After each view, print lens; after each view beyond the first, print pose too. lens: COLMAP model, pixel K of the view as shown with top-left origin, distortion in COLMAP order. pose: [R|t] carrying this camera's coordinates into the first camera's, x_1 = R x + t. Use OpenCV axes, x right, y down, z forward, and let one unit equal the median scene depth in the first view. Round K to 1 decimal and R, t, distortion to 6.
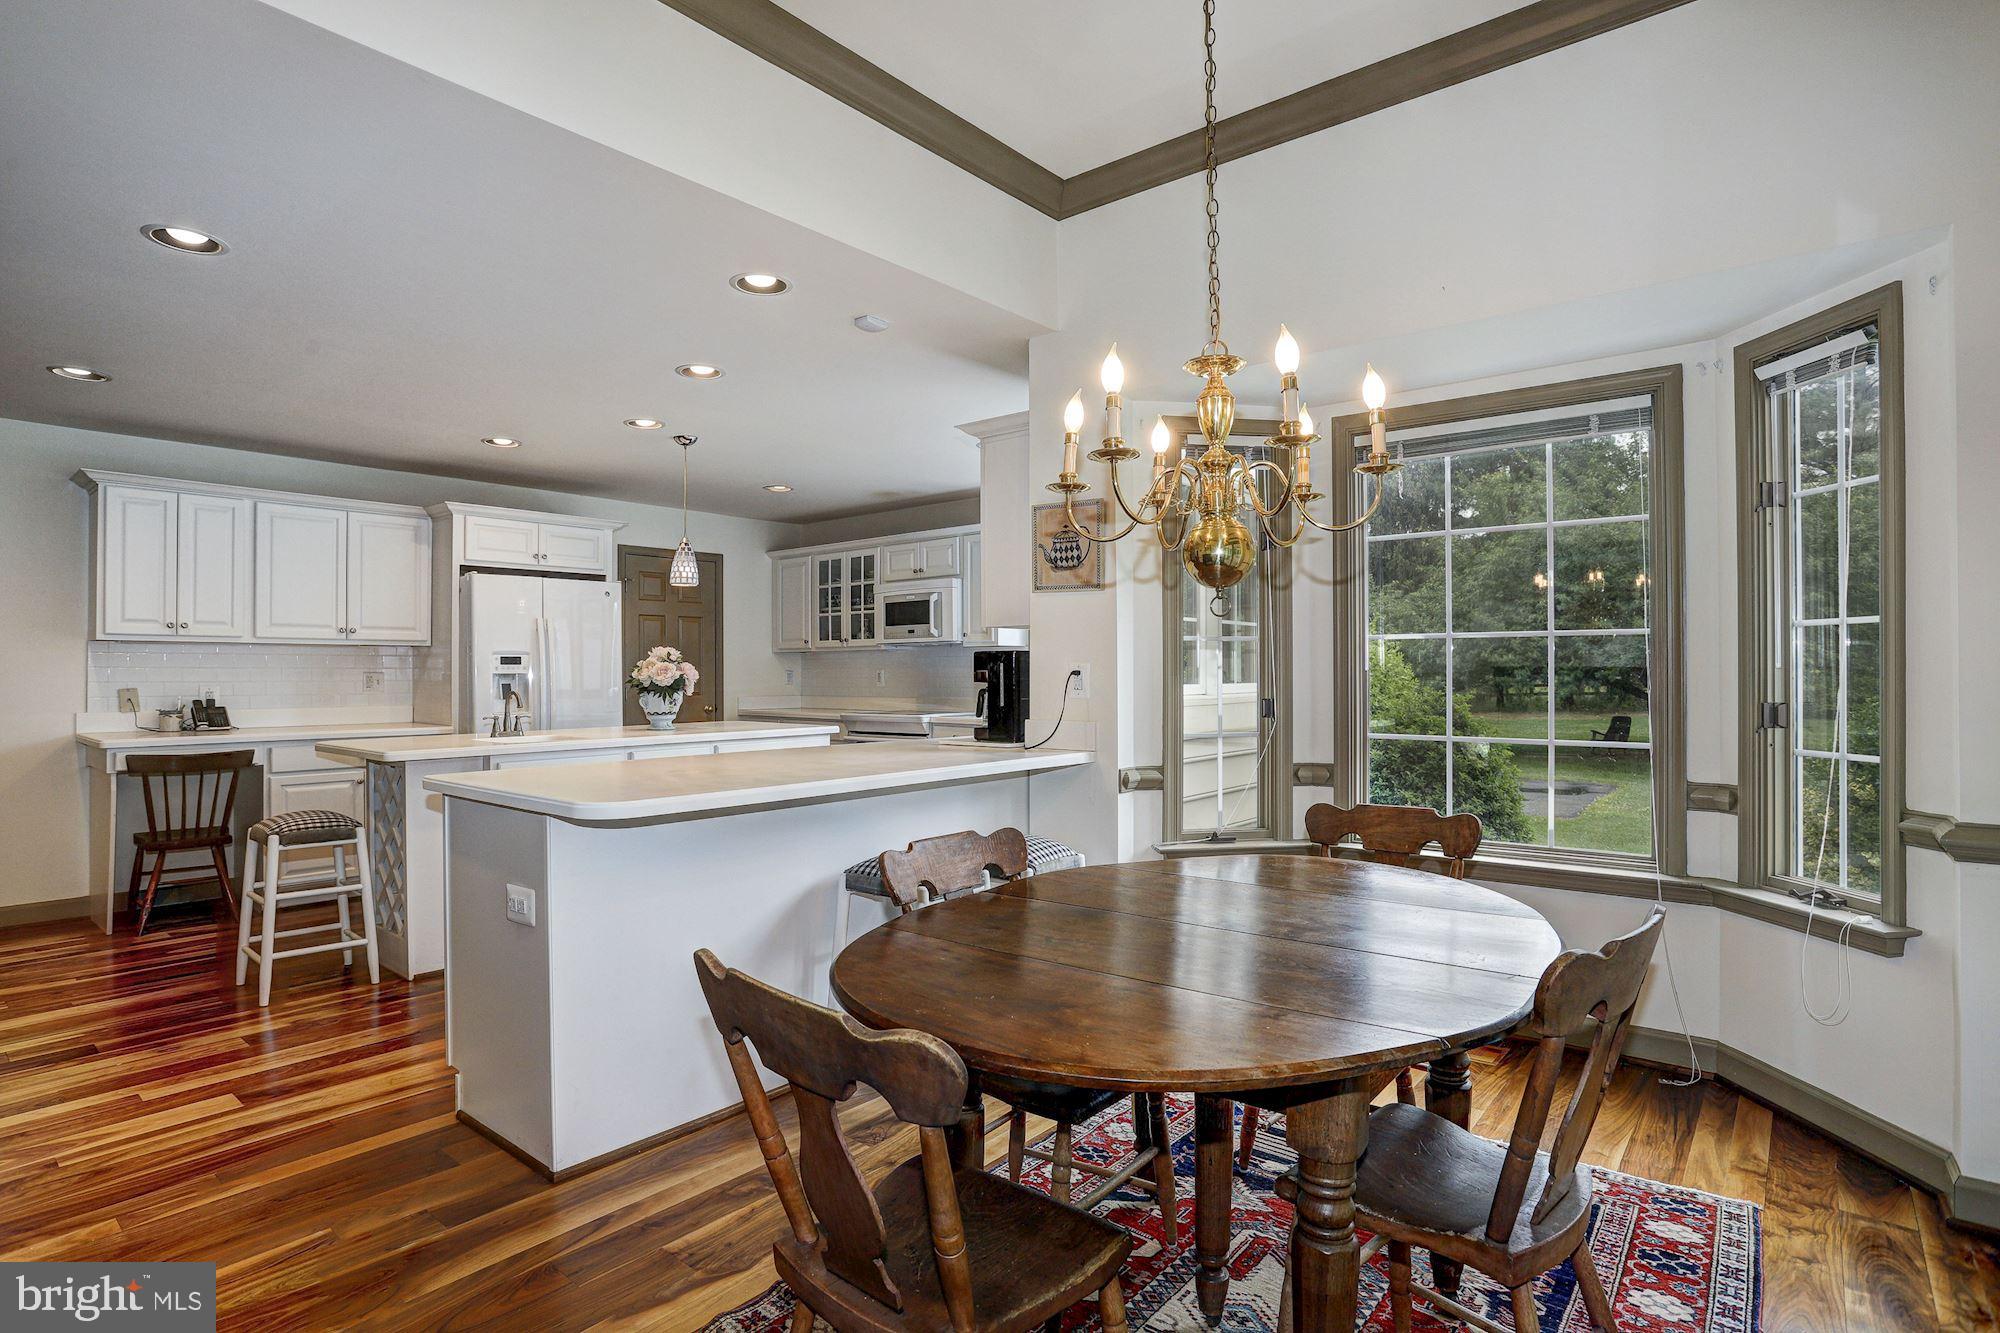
lens RADIAL K [[985.1, 0, 980.4], [0, 985.1, 671.2], [0, 0, 1]] dist [-0.038511, 0.010894]
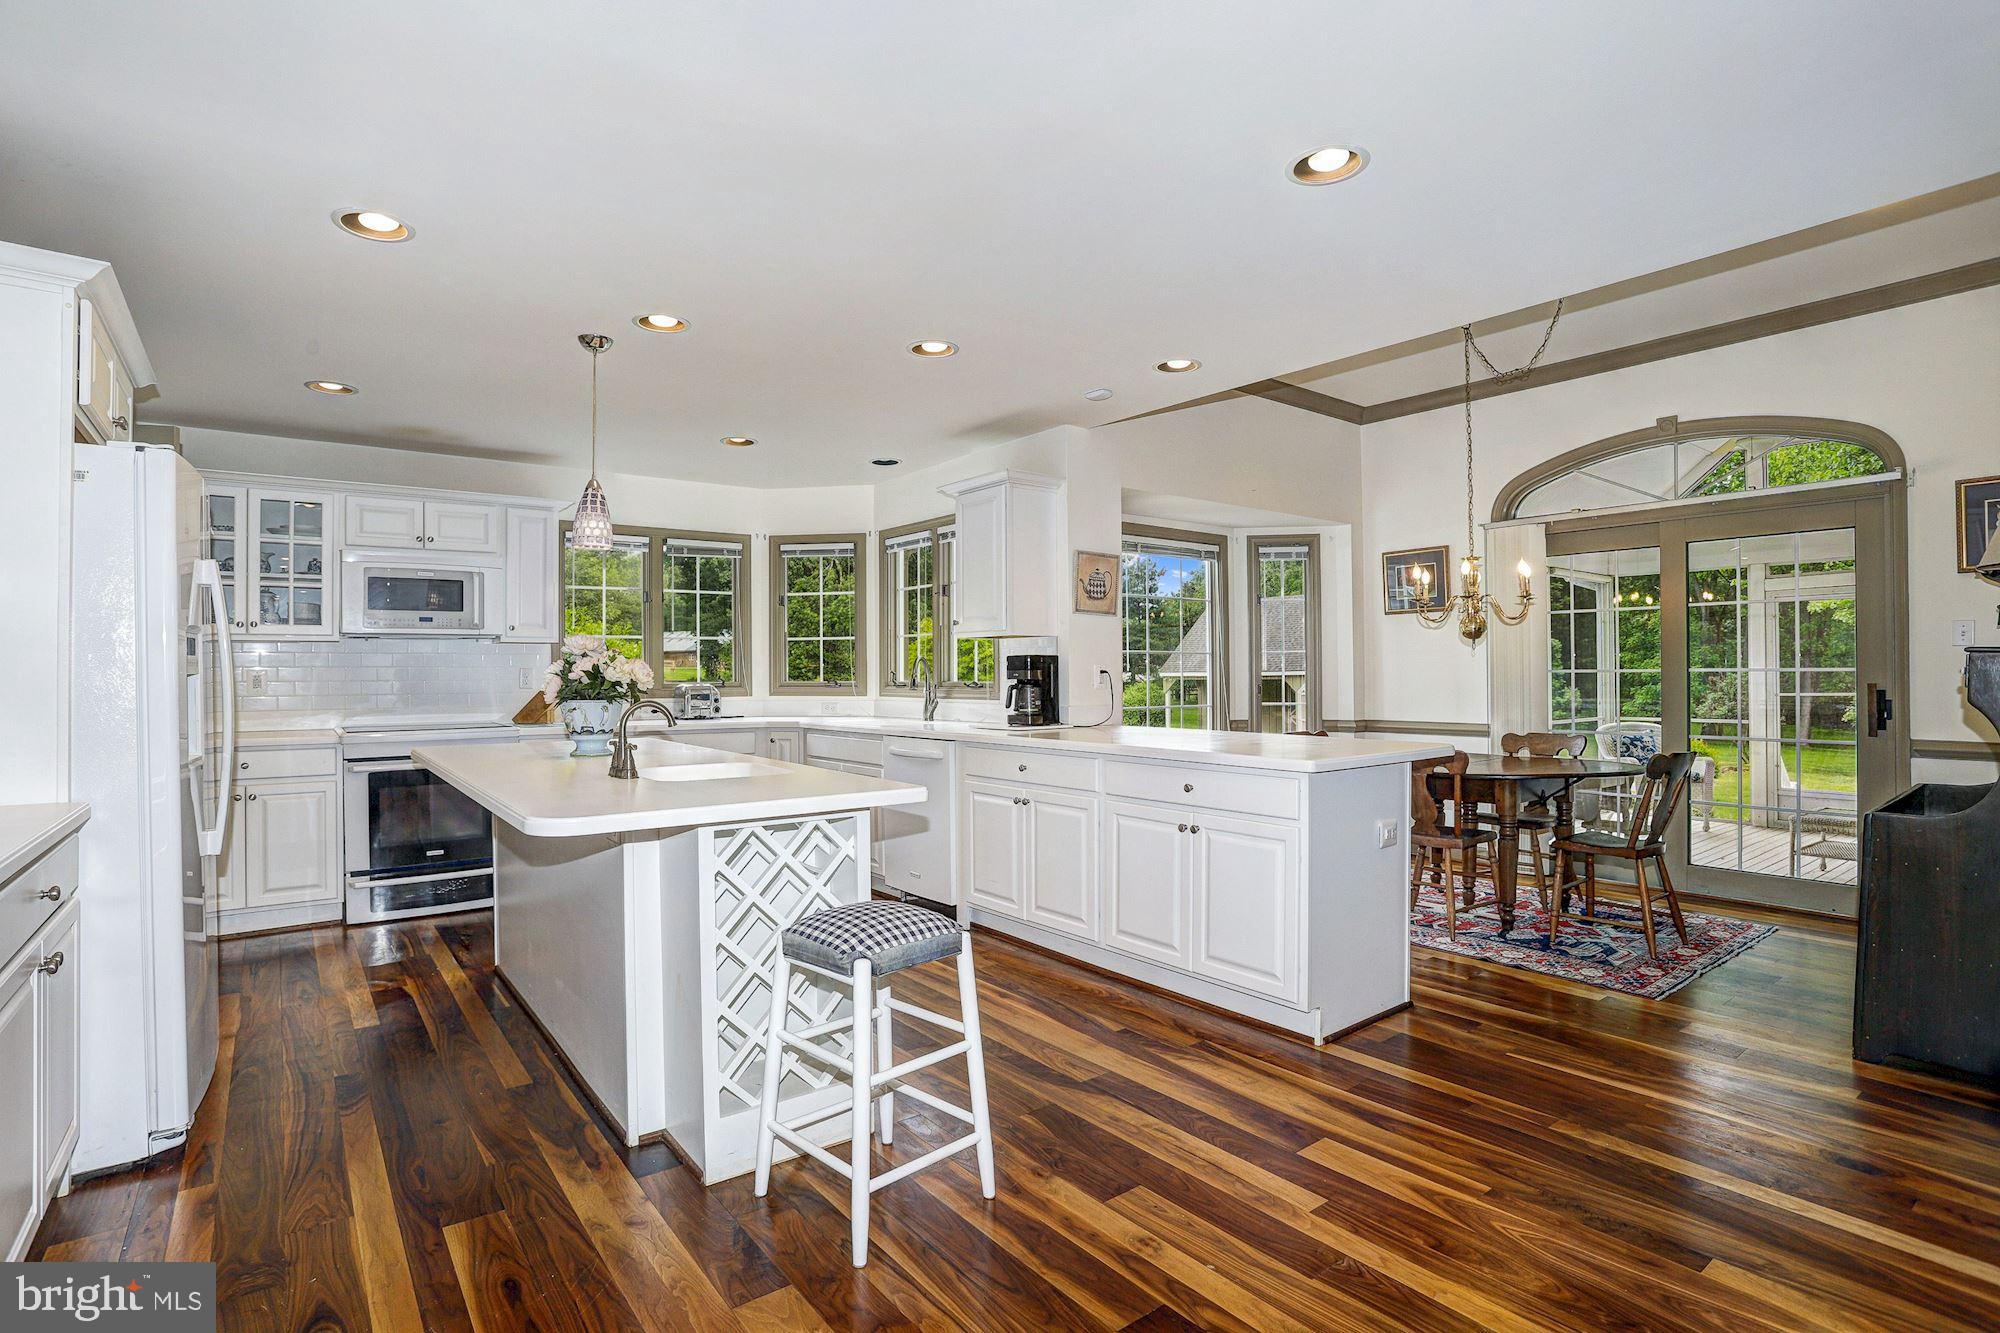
lens RADIAL K [[964.2, 0, 989.1], [0, 964.2, 658.7], [0, 0, 1]] dist [-0.042114, 0.007311]
pose [[0.229962, 0.012267, 0.973122, -1.536153], [0.003907, 0.999901, -0.013528, 0.001183], [-0.973192, 0.006913, 0.229891, 0.973824]]
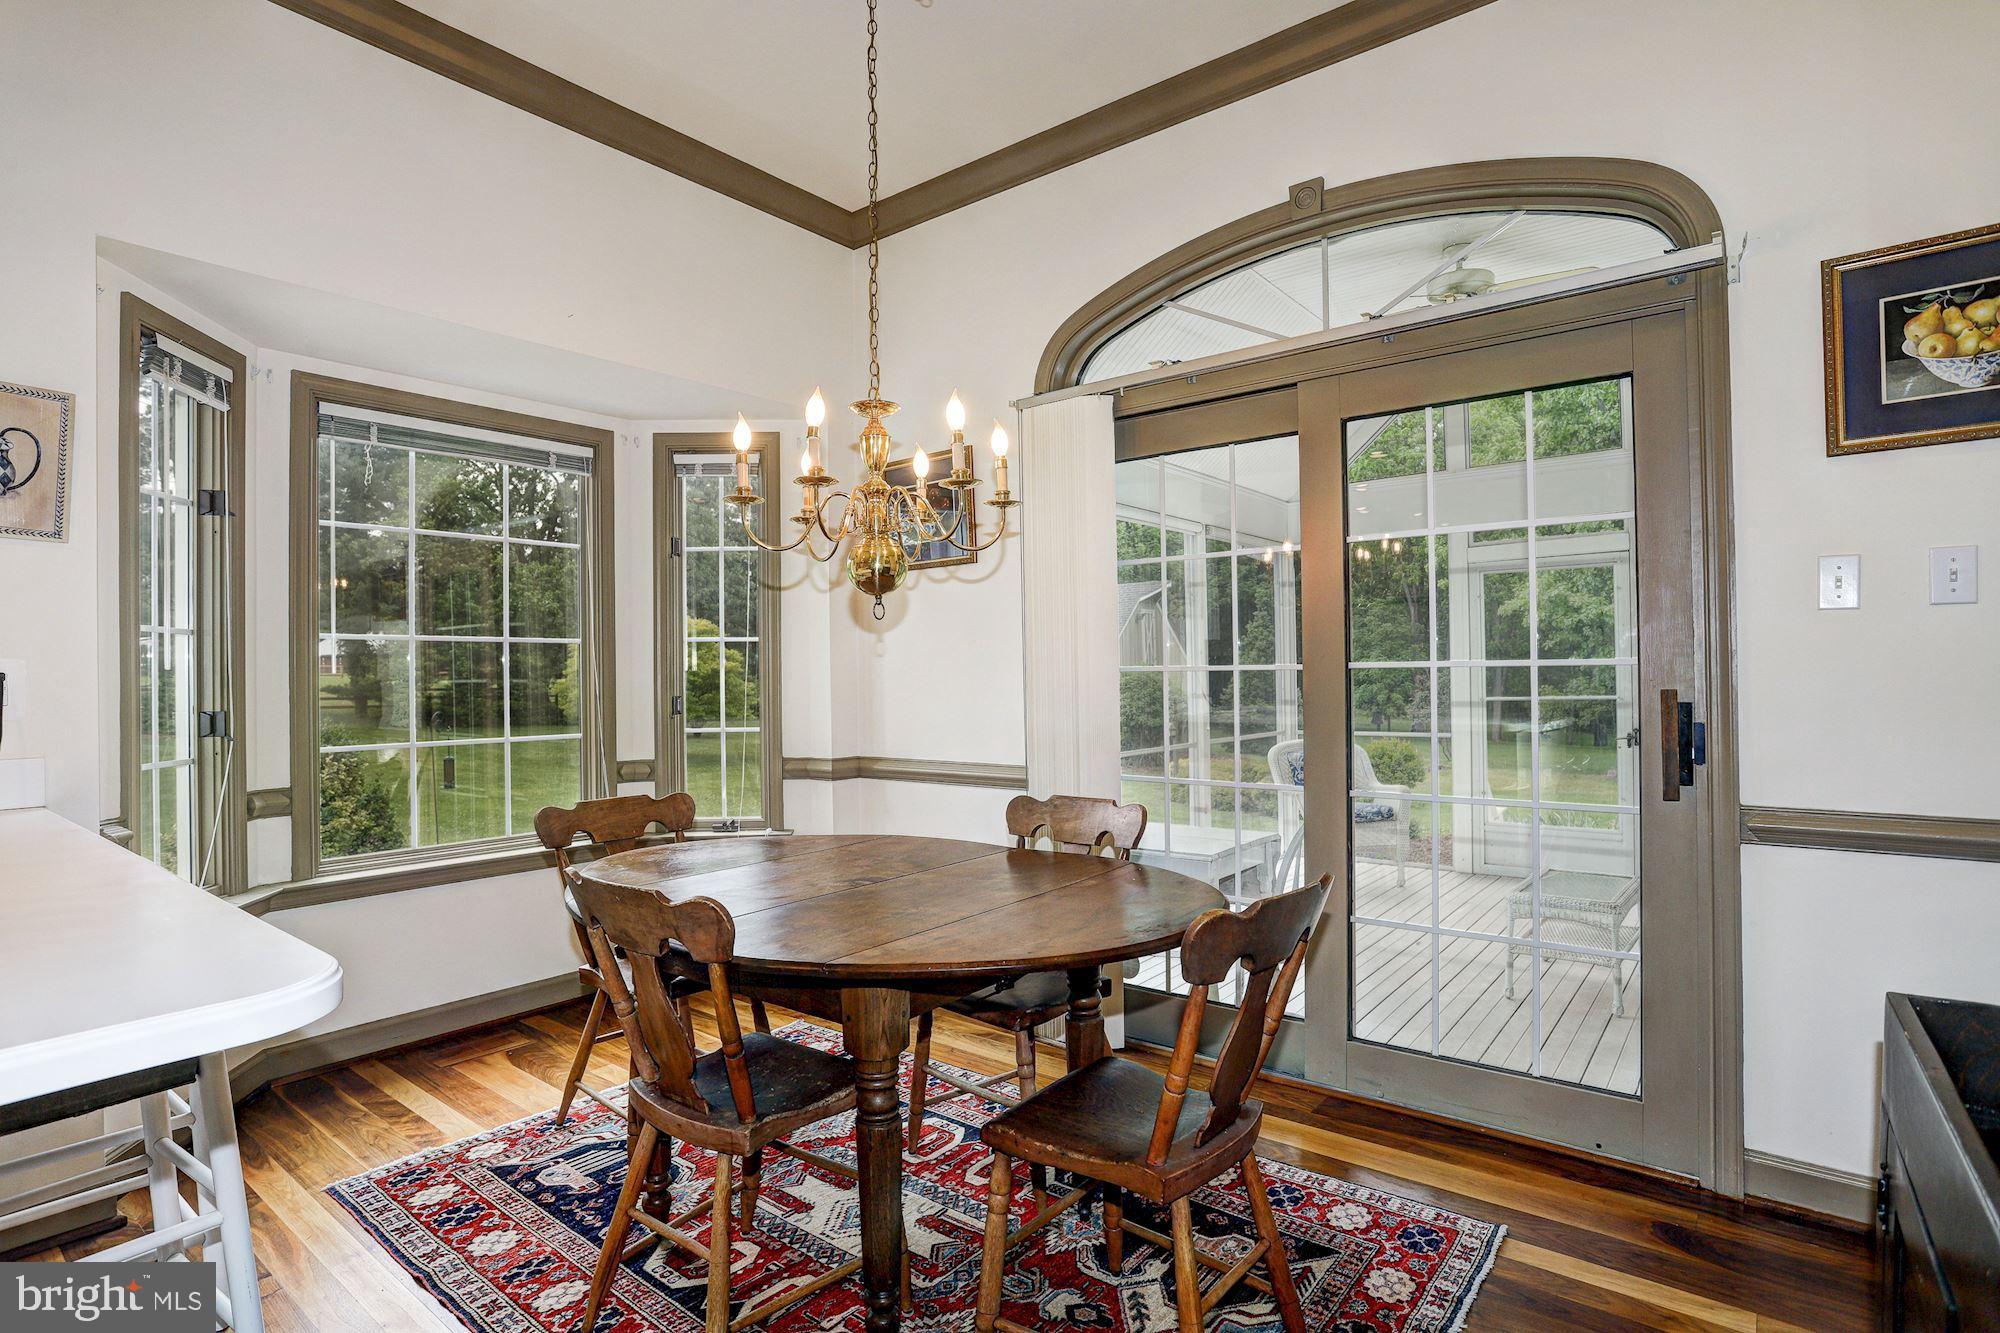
lens RADIAL K [[985.1, 0, 1001.1], [0, 985.1, 675.7], [0, 0, 1]] dist [-0.038511, 0.010894]
pose [[-0.010964, -0.003065, 0.999935, -0.536264], [0.015214, 0.999879, 0.003232, 0.006082], [-0.999824, 0.015249, -0.010916, 0.481735]]
